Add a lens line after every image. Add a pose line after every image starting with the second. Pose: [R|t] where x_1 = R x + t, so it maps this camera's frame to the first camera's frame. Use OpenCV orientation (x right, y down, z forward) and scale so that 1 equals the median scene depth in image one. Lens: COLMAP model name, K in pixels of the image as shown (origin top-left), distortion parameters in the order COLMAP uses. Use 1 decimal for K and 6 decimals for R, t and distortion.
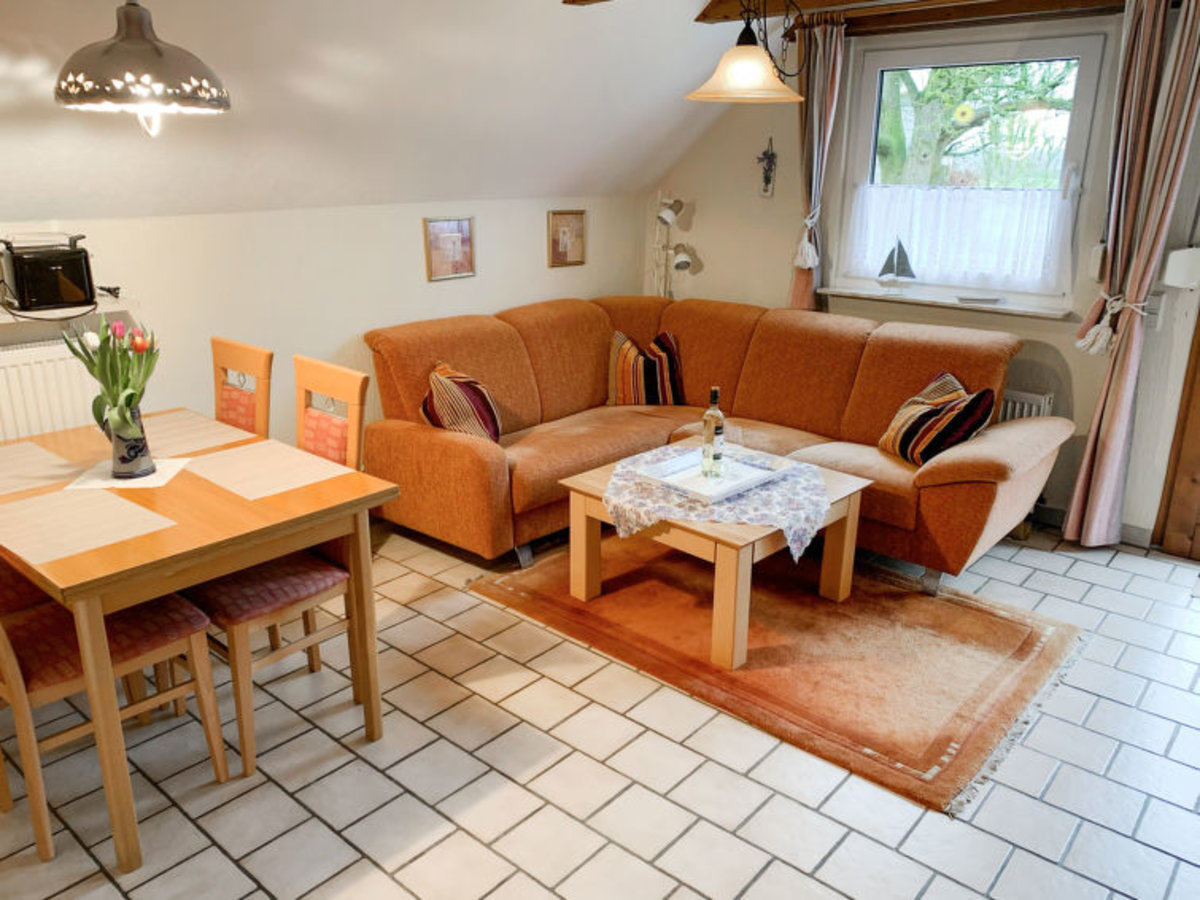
lens RADIAL K [[909.2, 0, 600.0], [0, 909.2, 450.0], [0, 0, 1]] dist [-0.002718, -0.002354]
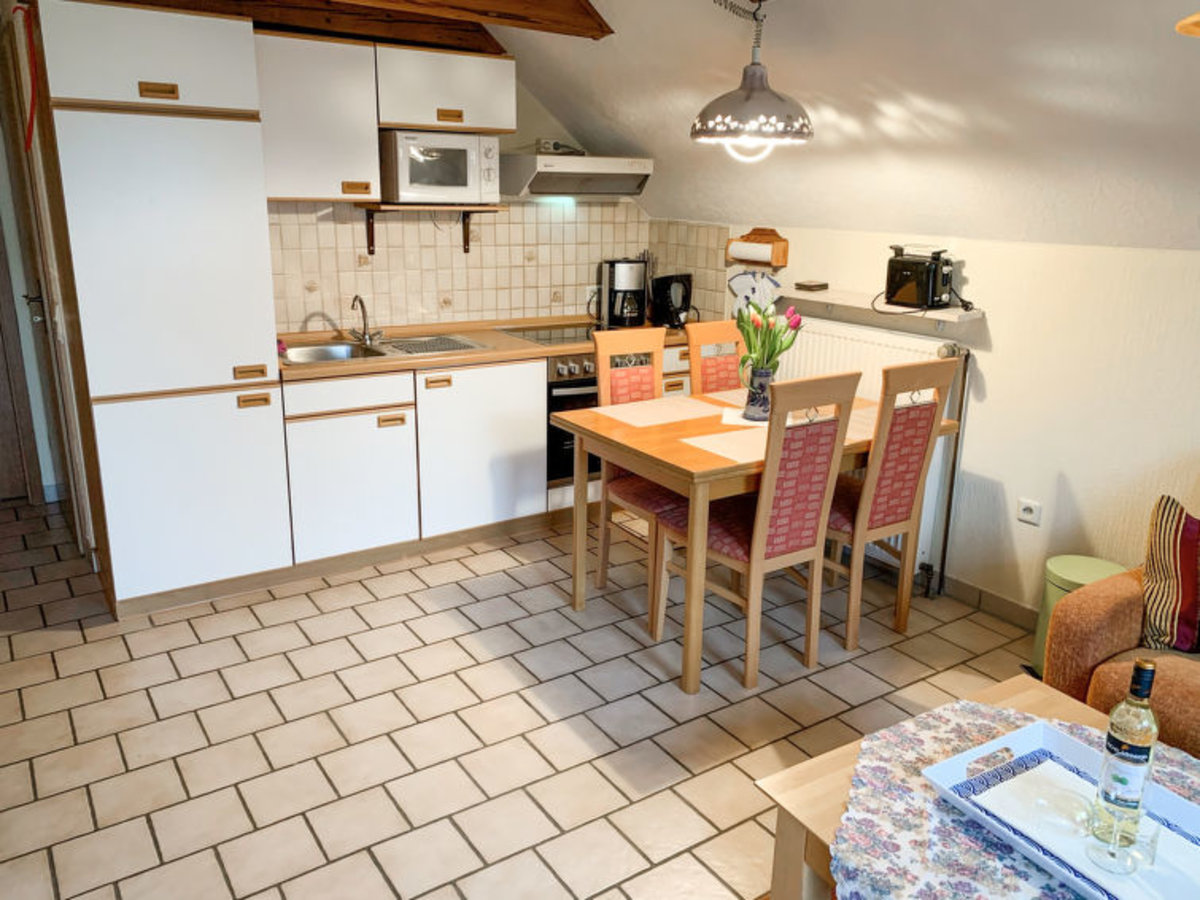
lens RADIAL K [[898.7, 0, 601.2], [0, 898.7, 431.1], [0, 0, 1]] dist [0.024708, -0.001283]
pose [[-0.245362, 0.250954, -0.936386, 0.789696], [-0.311360, 0.894338, 0.321271, -0.313490], [0.918070, 0.370381, -0.141300, 1.009024]]
